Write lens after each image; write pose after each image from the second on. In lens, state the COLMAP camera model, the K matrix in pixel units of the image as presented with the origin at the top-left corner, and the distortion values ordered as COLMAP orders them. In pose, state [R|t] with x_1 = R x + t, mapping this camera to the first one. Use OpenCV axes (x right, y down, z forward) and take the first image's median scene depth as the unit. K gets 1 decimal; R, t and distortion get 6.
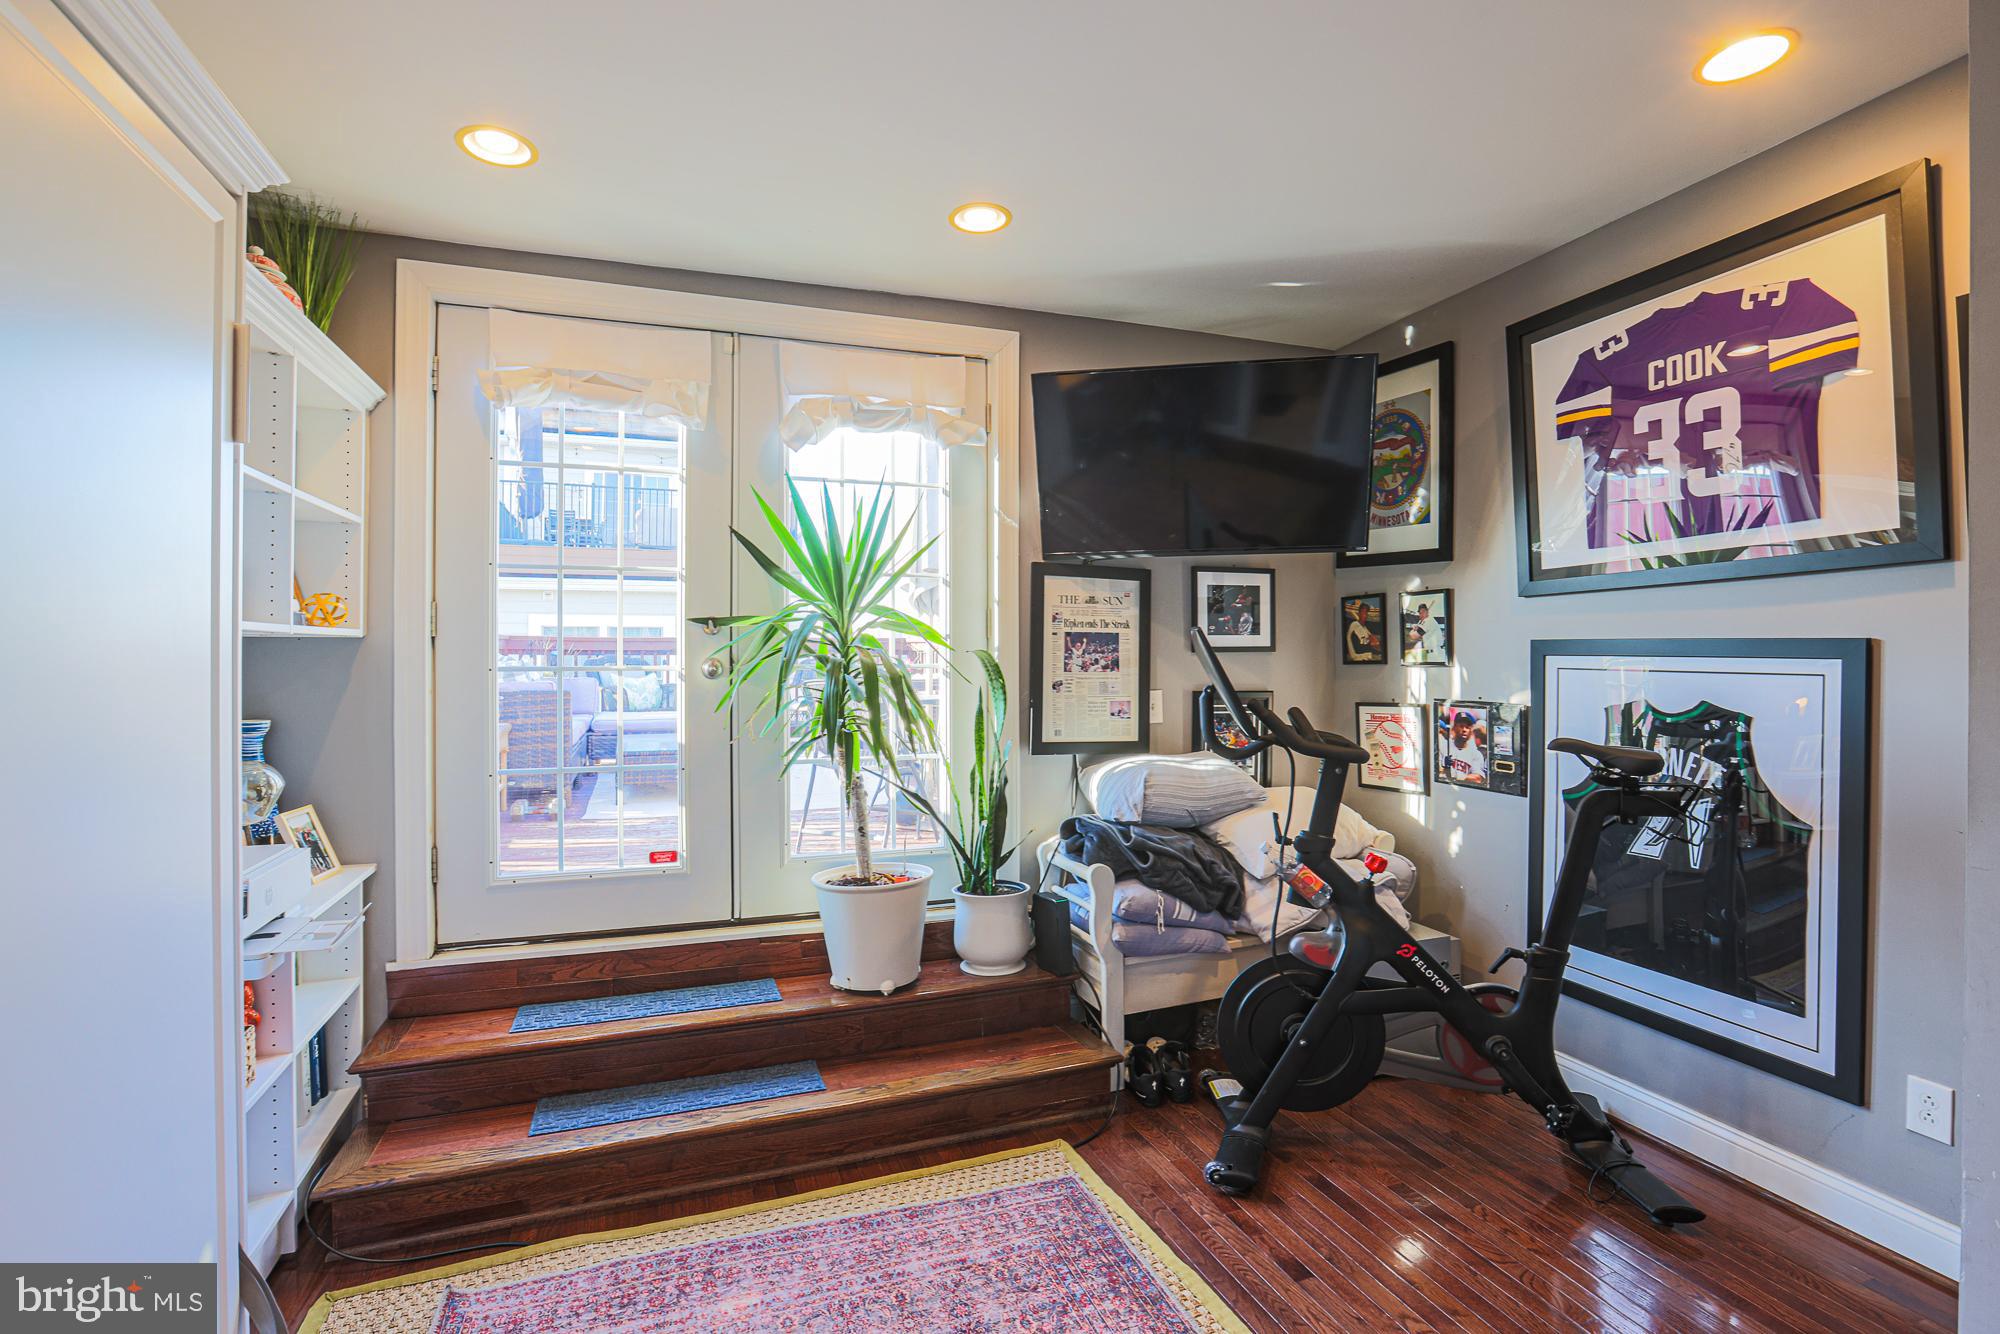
lens RADIAL K [[949.6, 0, 1018.8], [0, 949.6, 626.7], [0, 0, 1]] dist [-0.056031, 0.024352]
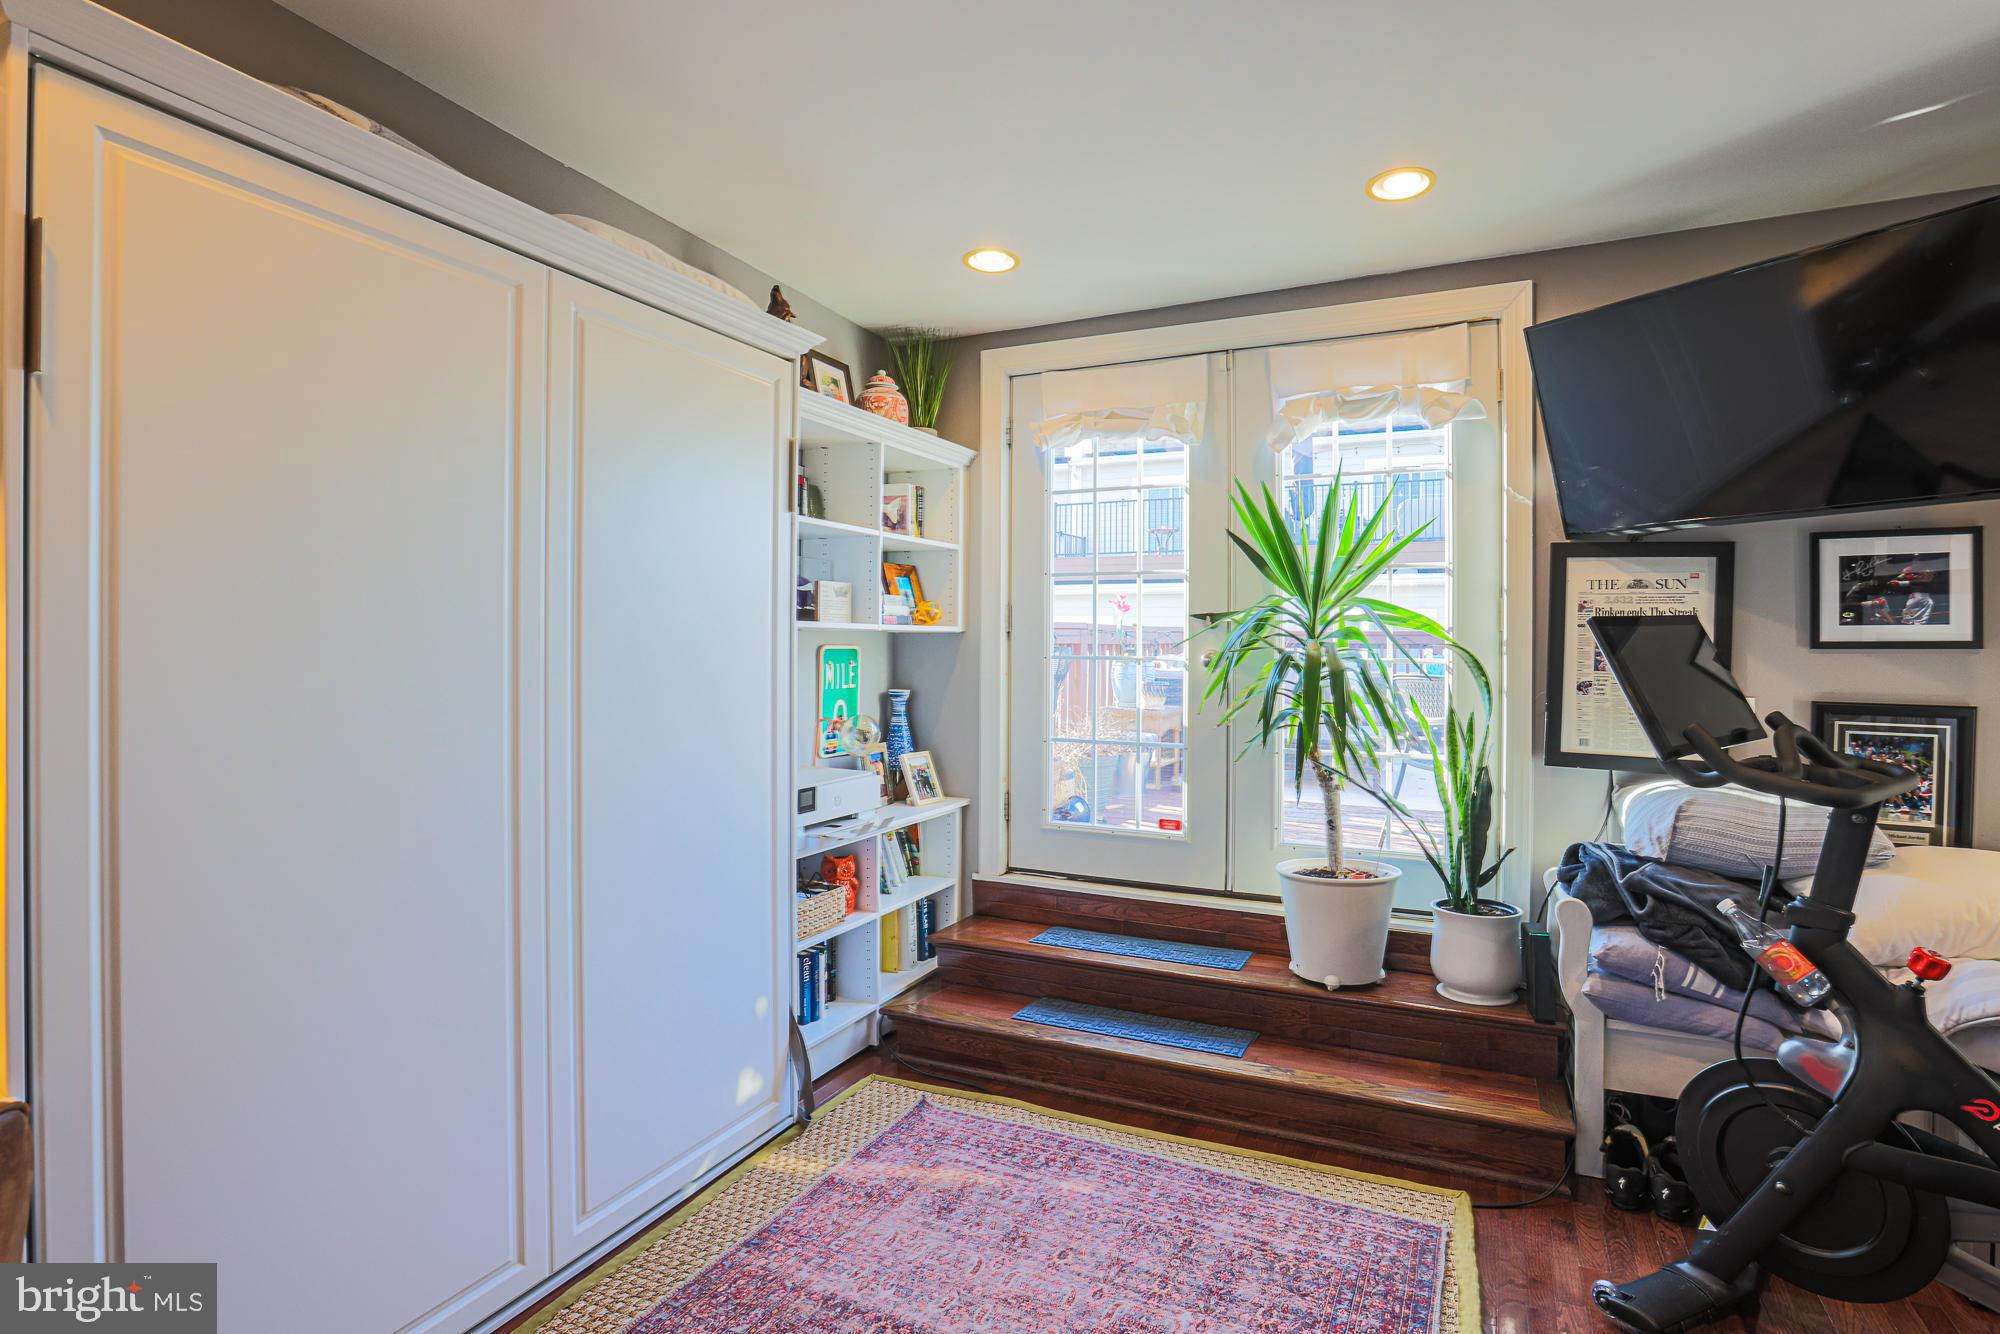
lens RADIAL K [[949.6, 0, 1018.8], [0, 949.6, 626.7], [0, 0, 1]] dist [-0.056031, 0.024352]
pose [[0.703234, -0.008358, -0.710910, 0.328506], [0.010854, 0.999941, -0.001019, 0.004625], [0.710876, -0.006999, 0.703282, 0.069094]]
